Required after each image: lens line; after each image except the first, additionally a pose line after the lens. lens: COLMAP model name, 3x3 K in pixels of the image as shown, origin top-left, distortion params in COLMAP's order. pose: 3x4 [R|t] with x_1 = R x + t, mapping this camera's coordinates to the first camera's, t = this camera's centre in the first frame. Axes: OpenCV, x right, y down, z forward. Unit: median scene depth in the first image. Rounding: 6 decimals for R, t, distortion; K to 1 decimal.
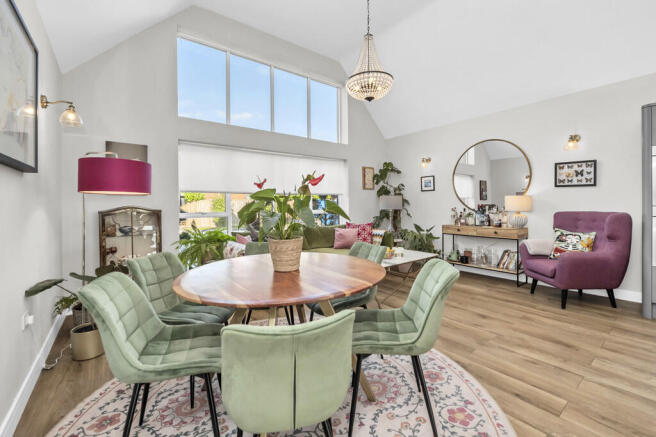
lens RADIAL K [[279.7, 0, 329.6], [0, 279.7, 209.3], [0, 0, 1]] dist [0.000788, -0.000228]
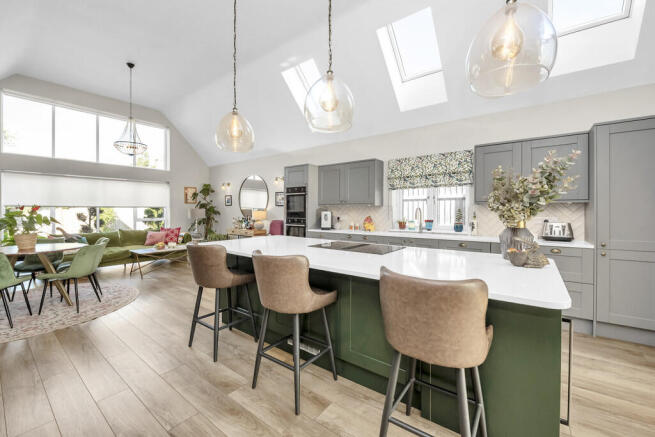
lens RADIAL K [[271.4, 0, 327.3], [0, 271.4, 212.7], [0, 0, 1]] dist [-0.002661, -0.000592]
pose [[0.967155, 0.005303, 0.254130, 0.545487], [-0.003794, 0.999972, -0.006429, -0.022194], [-0.254157, 0.005253, 0.967149, -0.567532]]
